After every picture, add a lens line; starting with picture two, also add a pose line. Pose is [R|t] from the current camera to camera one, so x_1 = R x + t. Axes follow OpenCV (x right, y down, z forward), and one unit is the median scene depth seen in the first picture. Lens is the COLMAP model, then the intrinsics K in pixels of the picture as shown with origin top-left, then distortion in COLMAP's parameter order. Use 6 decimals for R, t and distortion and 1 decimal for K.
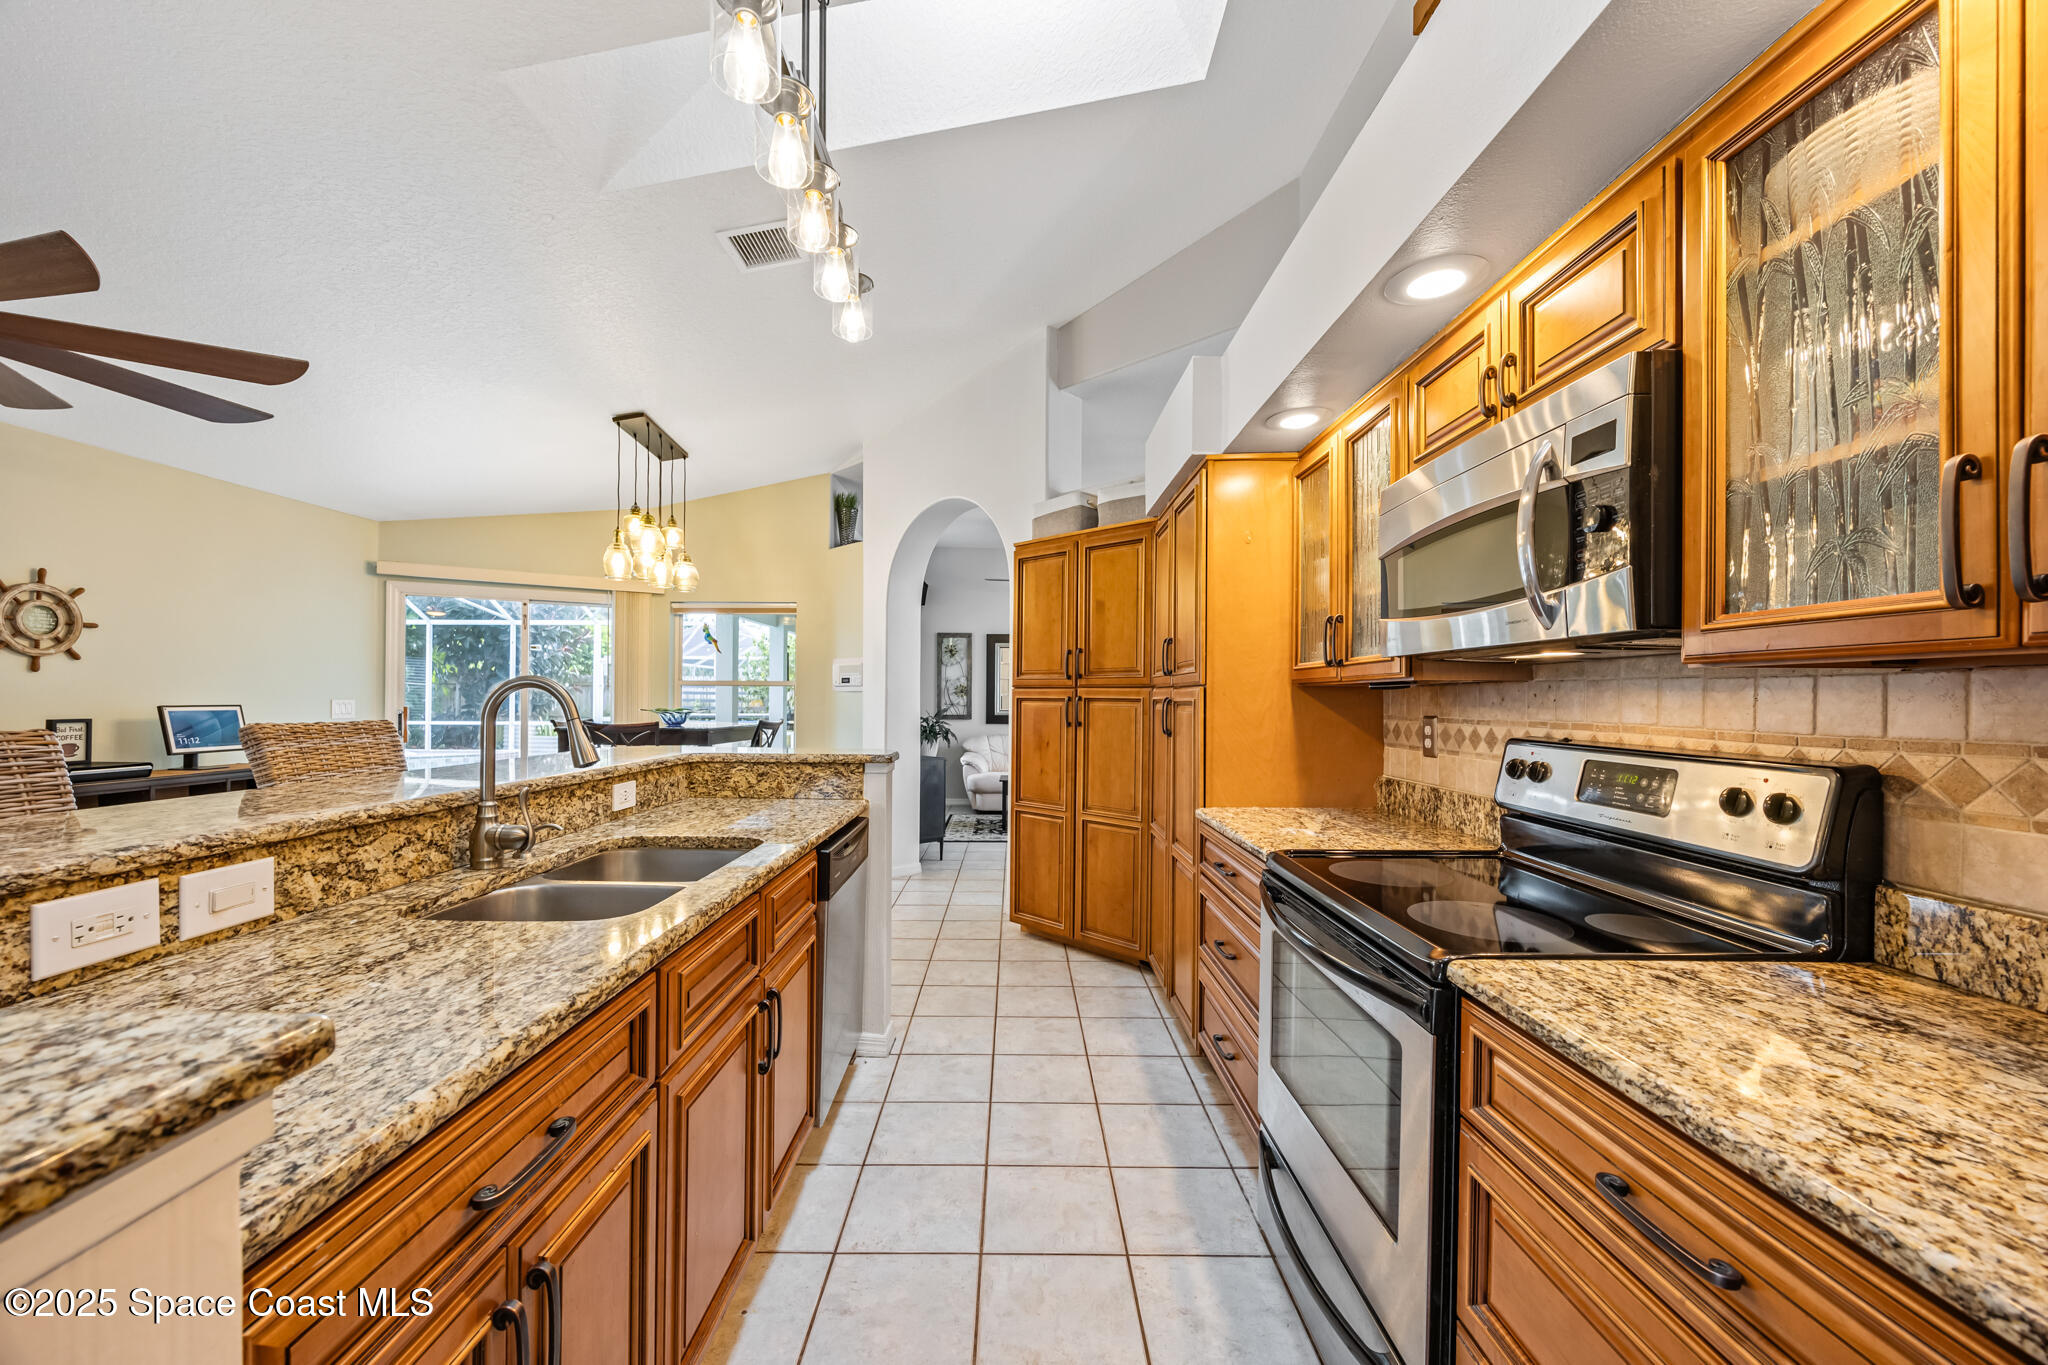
lens RADIAL K [[776.9, 0, 1020.7], [0, 776.9, 694.5], [0, 0, 1]] dist [-0.002436, 0.000126]
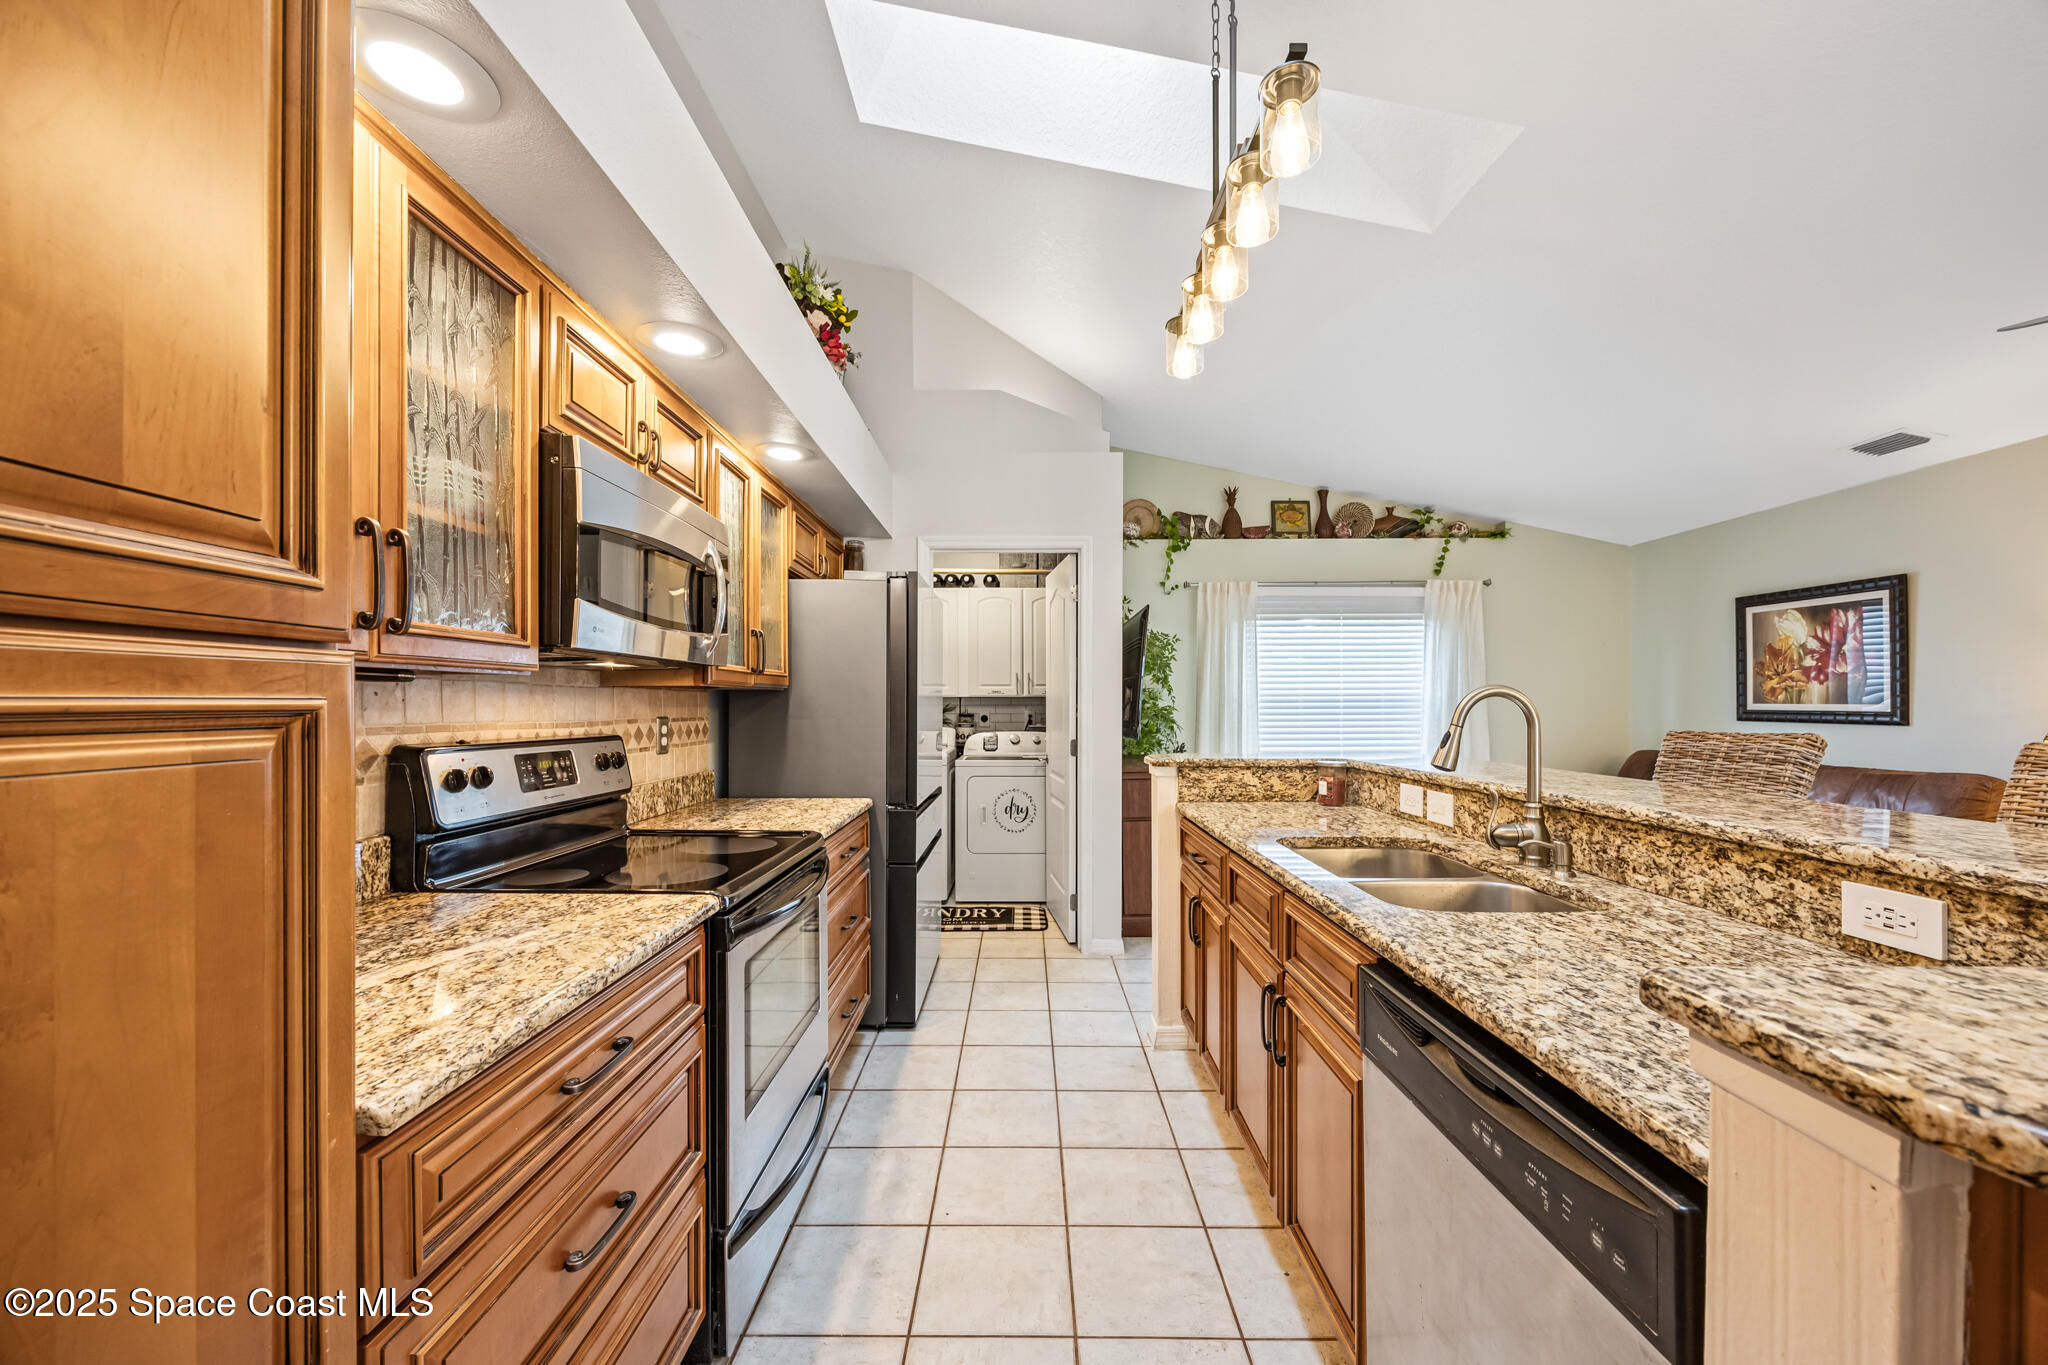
lens RADIAL K [[783.3, 0, 1020.1], [0, 783.3, 706.4], [0, 0, 1]] dist [-0.001290, -0.000140]
pose [[-0.999849, -0.007516, 0.015638, 0.001542], [-0.007557, 0.999968, -0.002582, 0.005760], [-0.015618, -0.002699, -0.999874, 0.947072]]
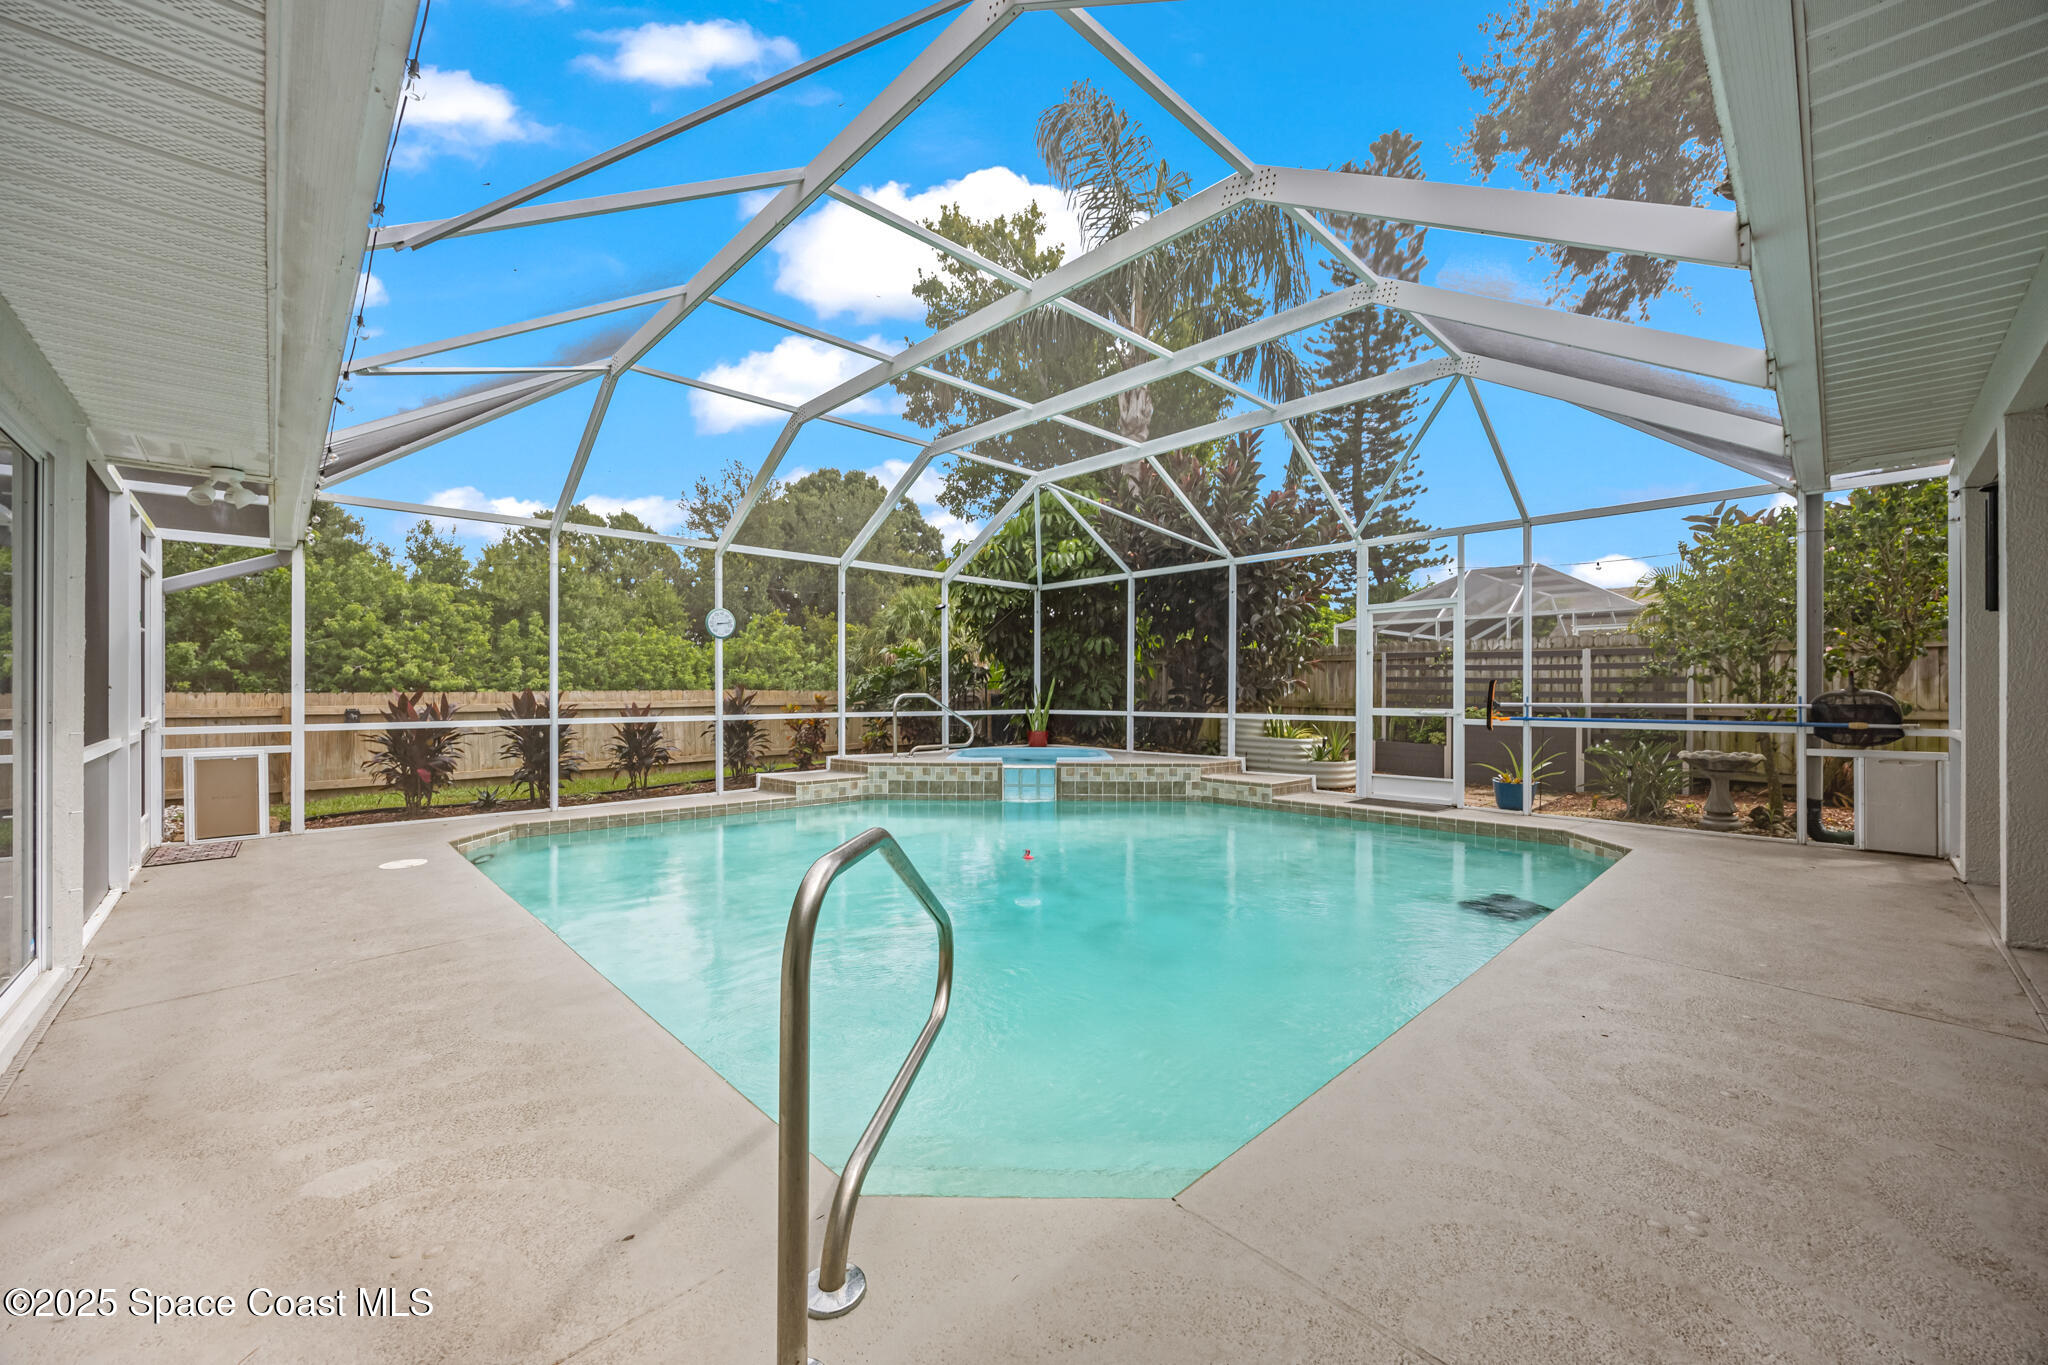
lens RADIAL K [[788.4, 0, 1021.6], [0, 788.4, 687.4], [0, 0, 1]] dist [-0.001879, -0.000264]
pose [[0.686067, -0.008225, -0.727492, -1.225705], [0.007815, 0.999962, -0.003936, 0.058724], [0.727497, -0.002985, 0.686105, 1.730865]]
